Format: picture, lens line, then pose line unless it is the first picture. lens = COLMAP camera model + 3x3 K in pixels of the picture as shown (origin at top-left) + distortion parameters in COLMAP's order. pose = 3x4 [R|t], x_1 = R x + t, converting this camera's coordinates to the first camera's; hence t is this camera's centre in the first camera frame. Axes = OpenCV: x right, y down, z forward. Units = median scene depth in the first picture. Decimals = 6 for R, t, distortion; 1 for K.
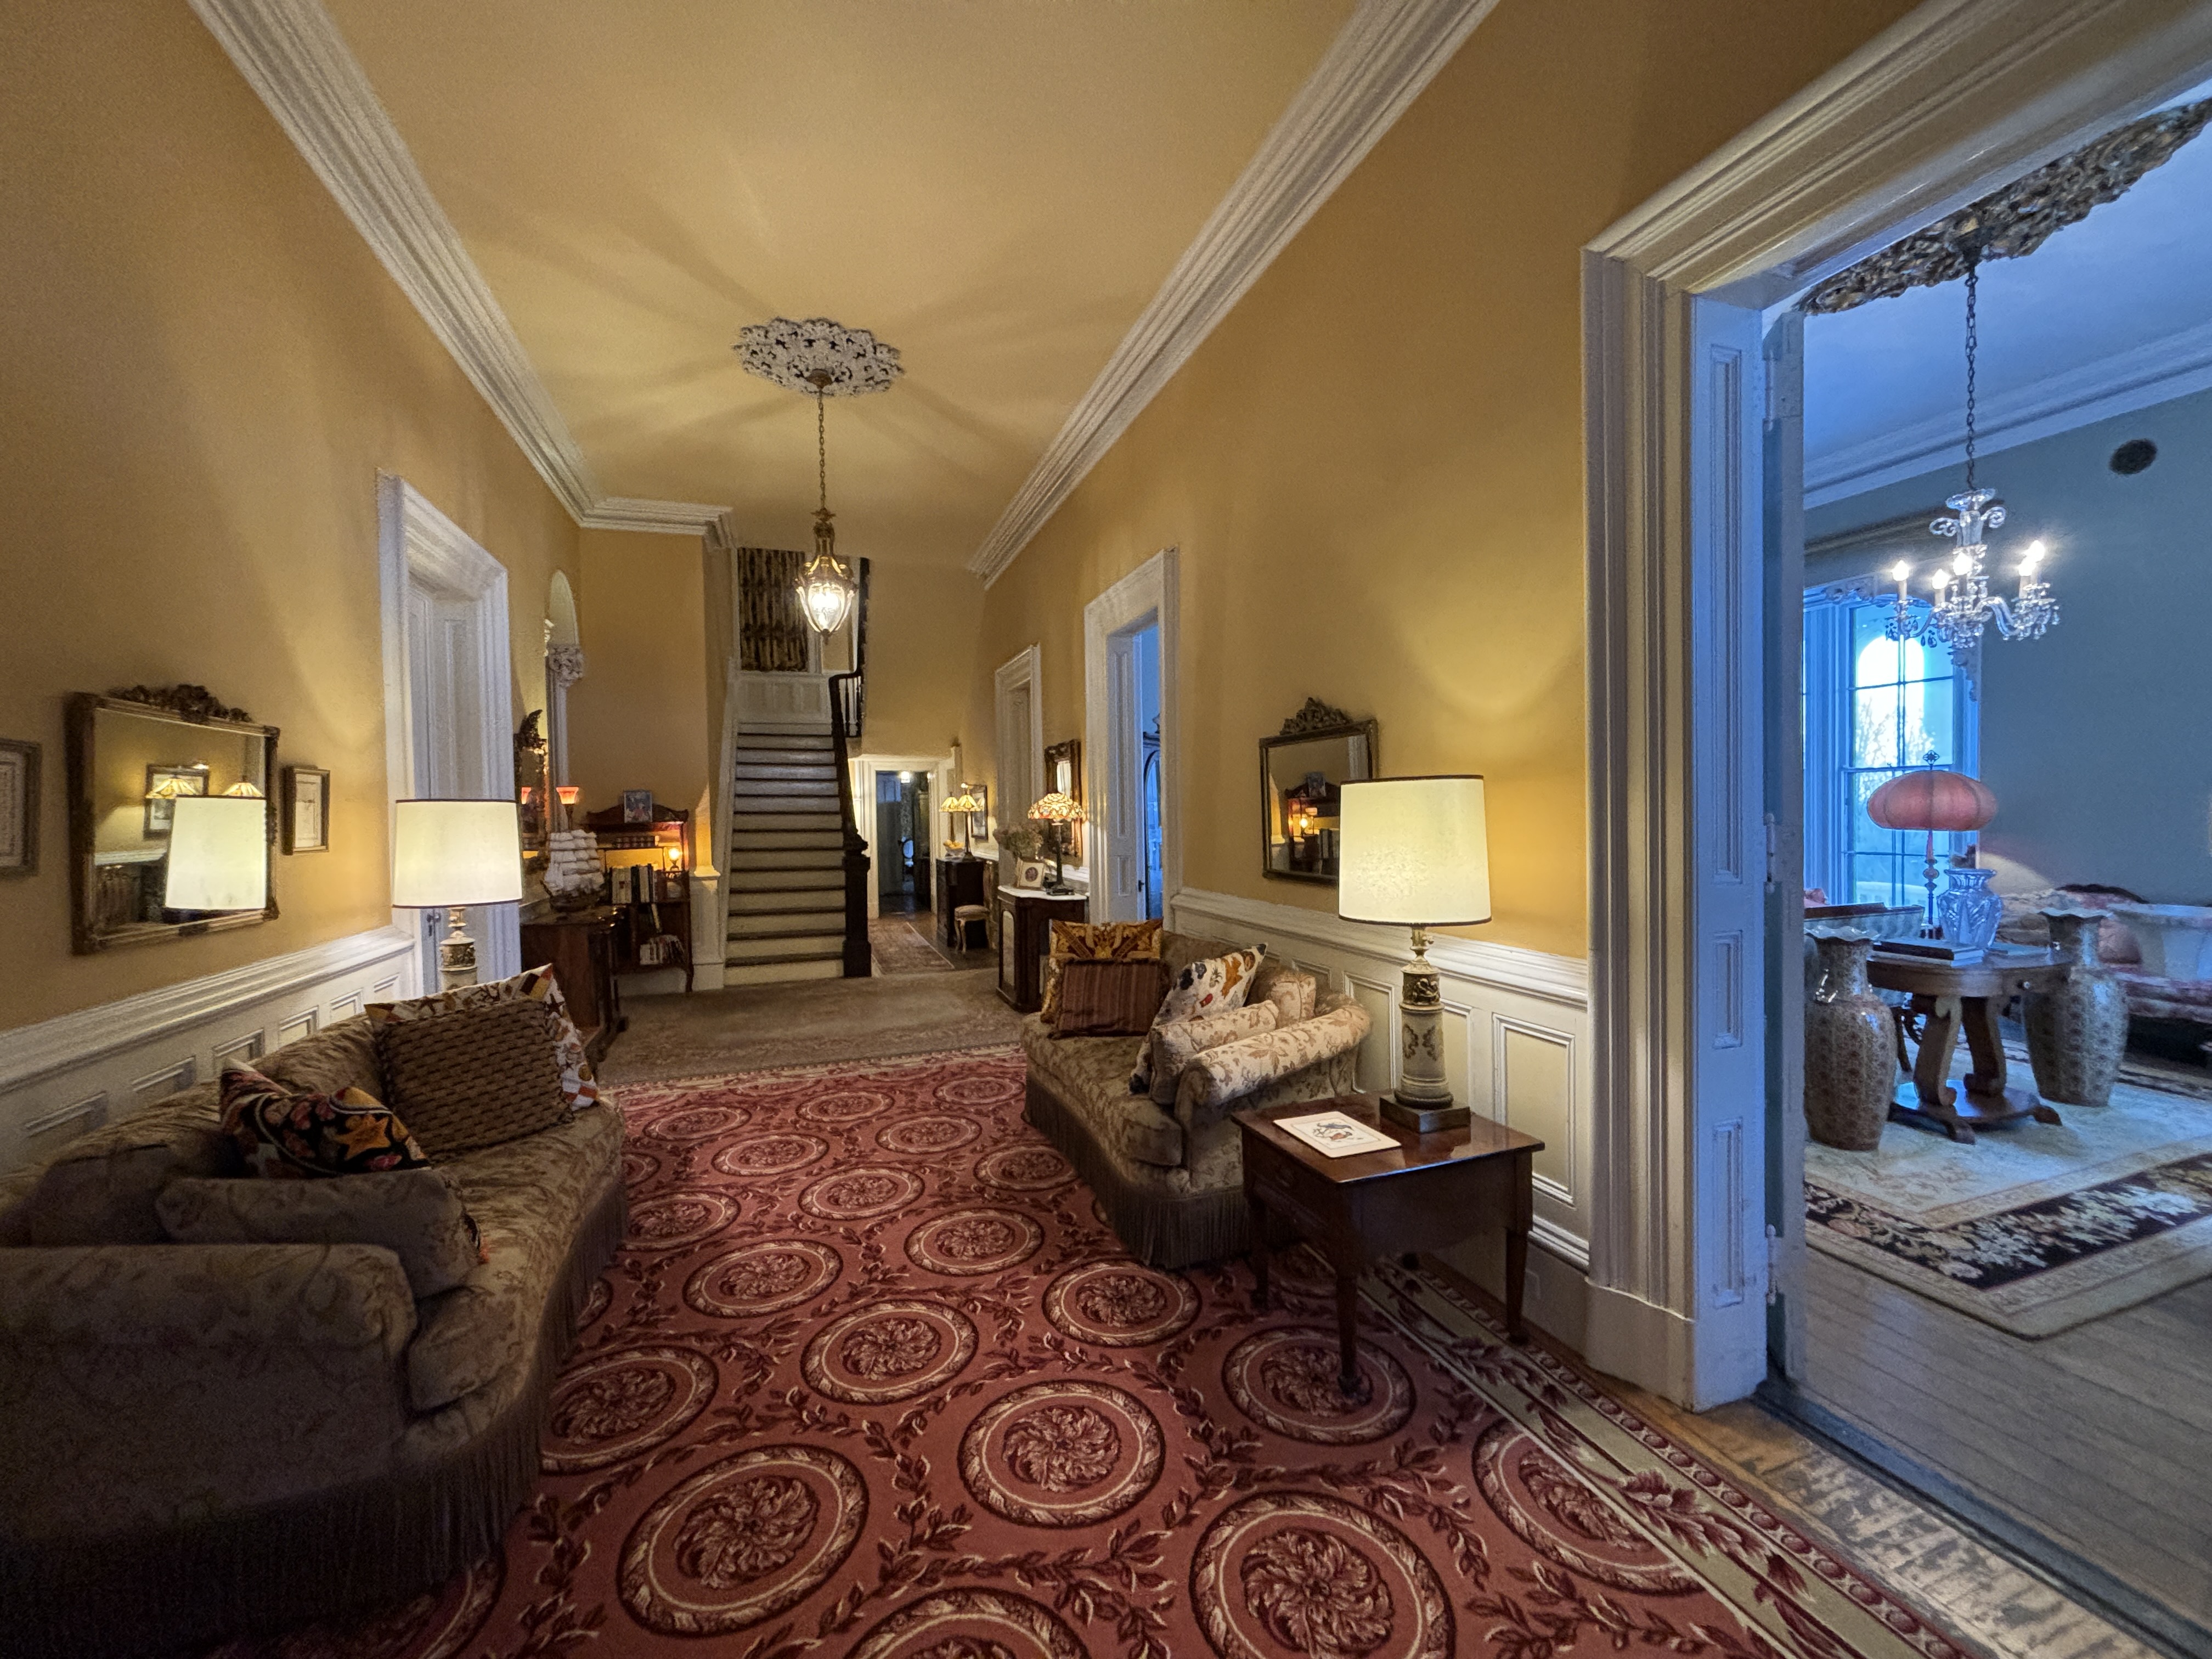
lens RADIAL K [[901.6, 0, 1112.9], [0, 901.6, 838.3], [0, 0, 1]] dist [-0.000403, -0.000007]
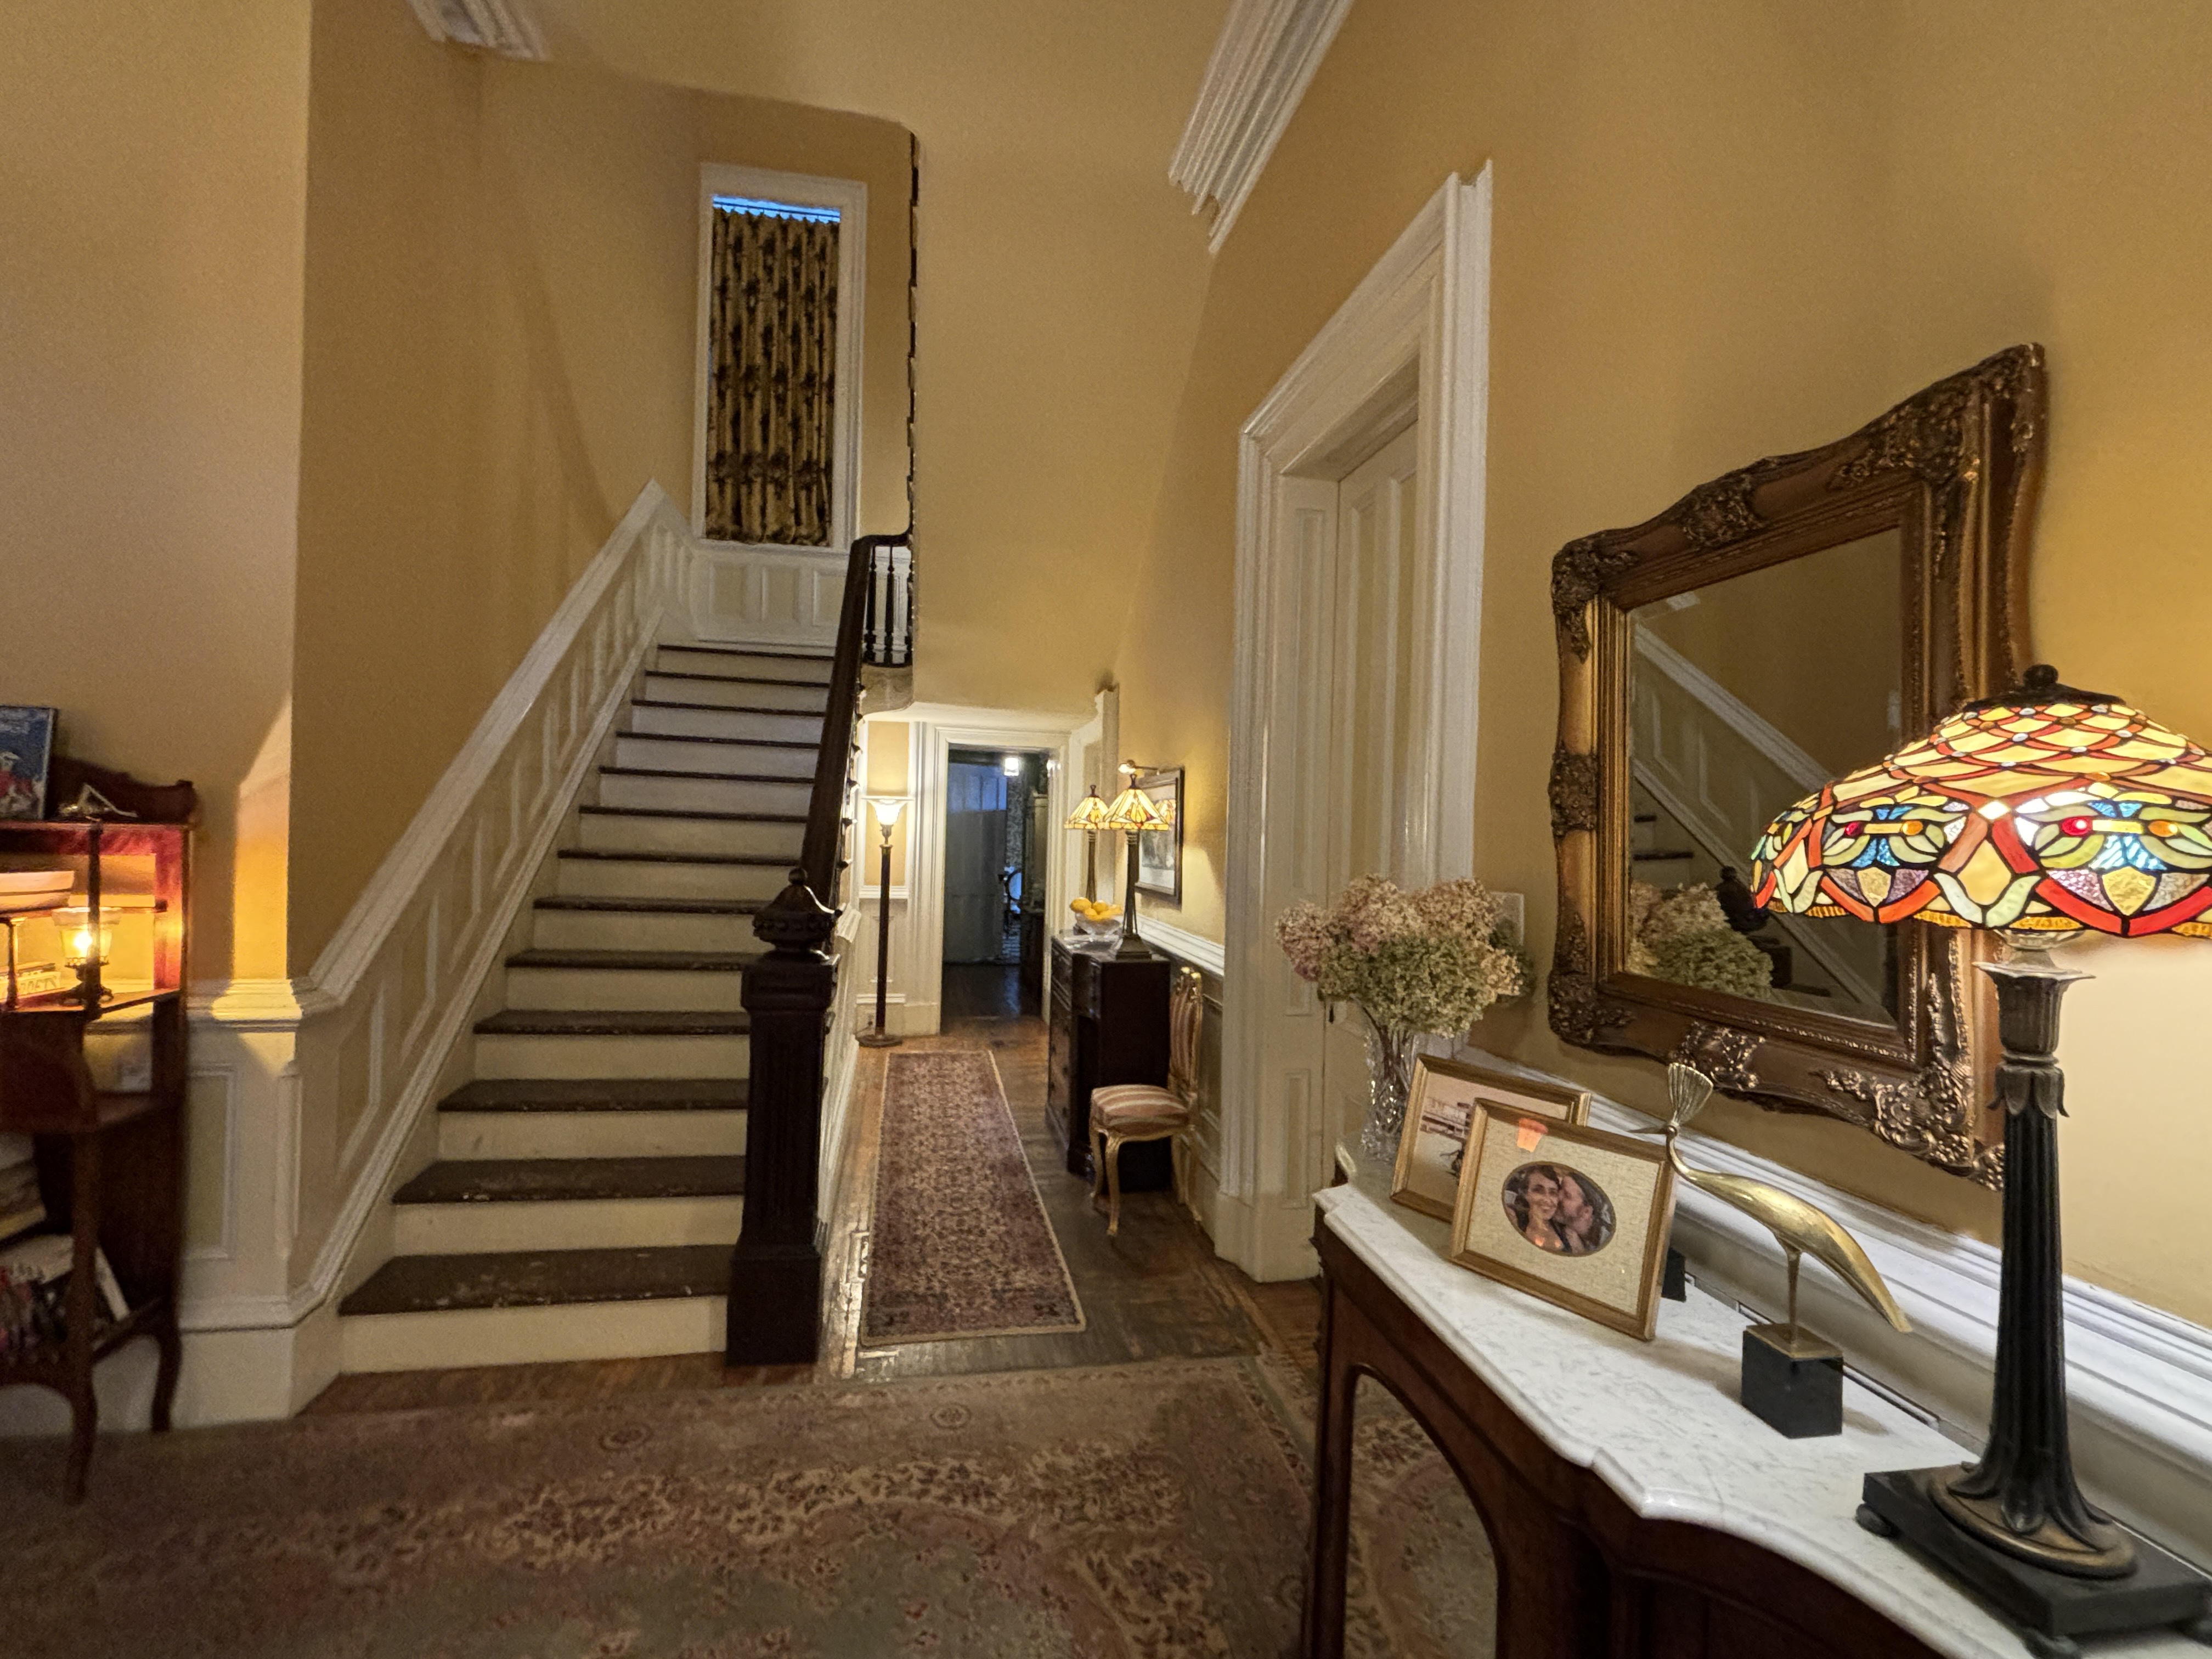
lens RADIAL K [[958.1, 0, 1106.0], [0, 958.1, 829.5], [0, 0, 1]] dist [0.002260, 0.000143]
pose [[0.987681, 0.042055, -0.150723, -0.138123], [-0.046854, 0.998497, -0.028427, -0.021932], [0.149301, 0.035139, 0.988167, 0.729180]]
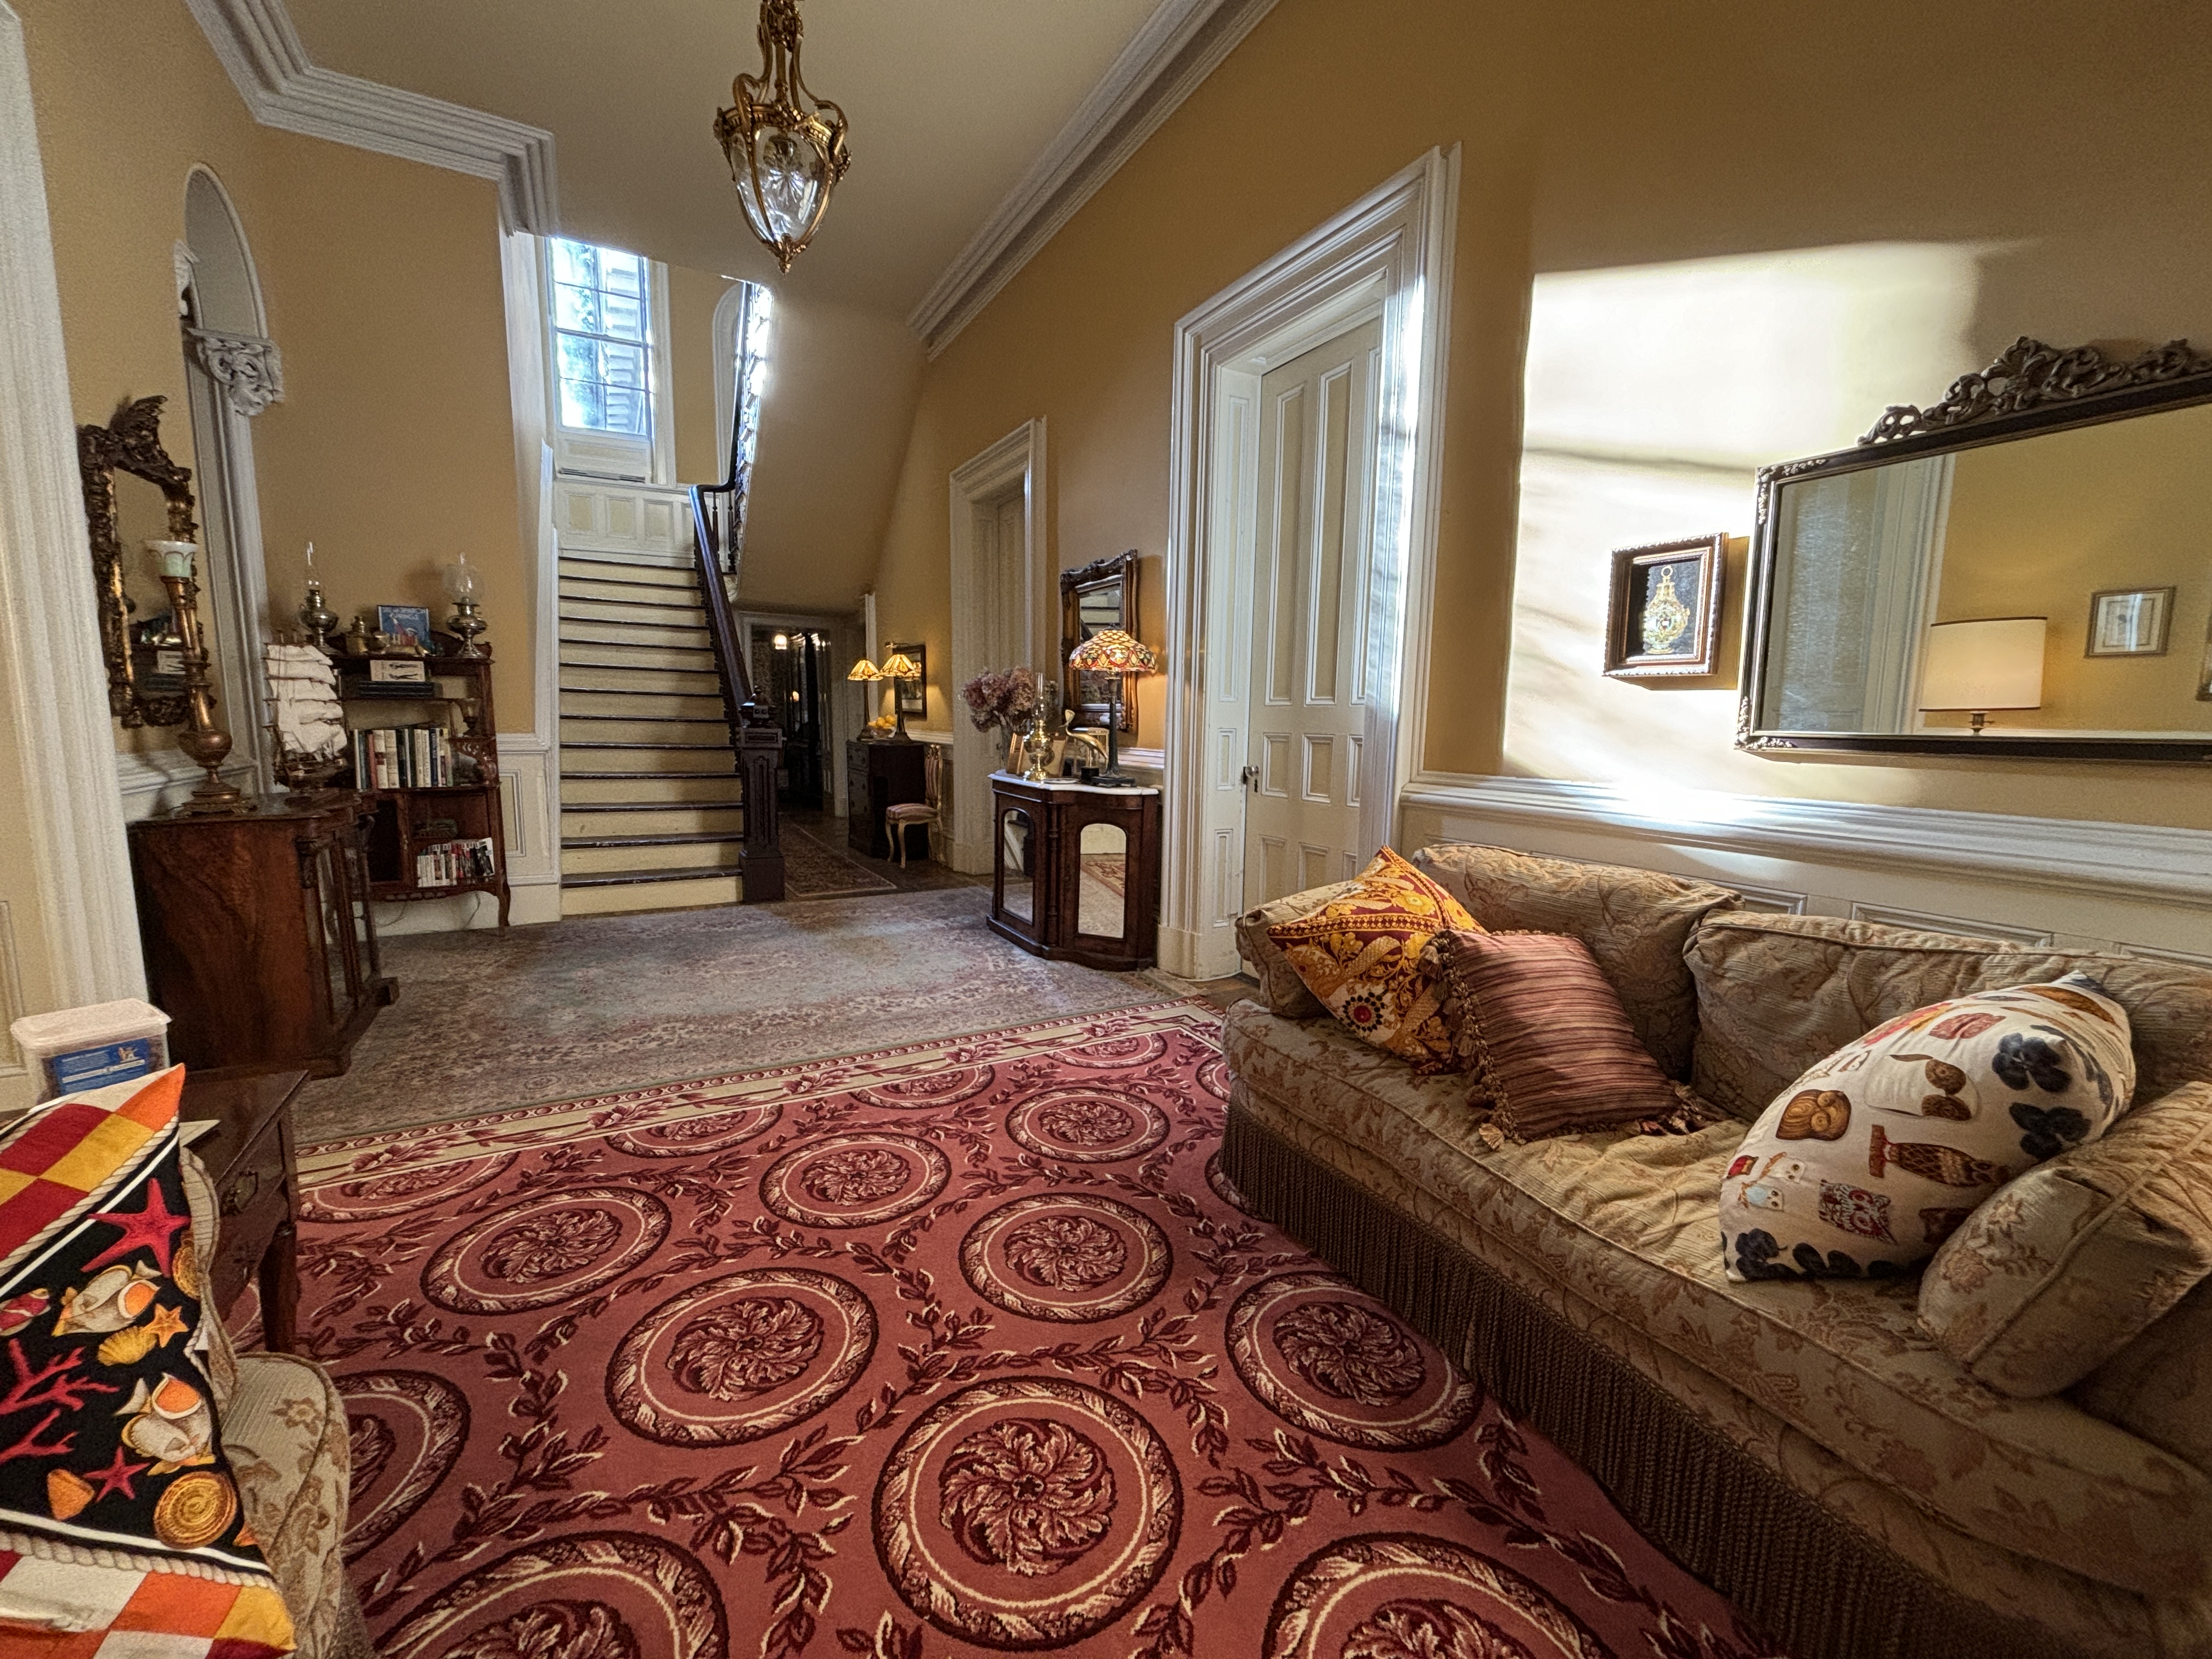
lens RADIAL K [[906.0, 0, 1106.1], [0, 906.0, 835.6], [0, 0, 1]] dist [0.000100, -0.000070]
pose [[0.986858, 0.010357, 0.161258, -0.142310], [-0.026367, 0.994890, 0.097461, 0.028464], [-0.159425, -0.100433, 0.982088, 0.286586]]
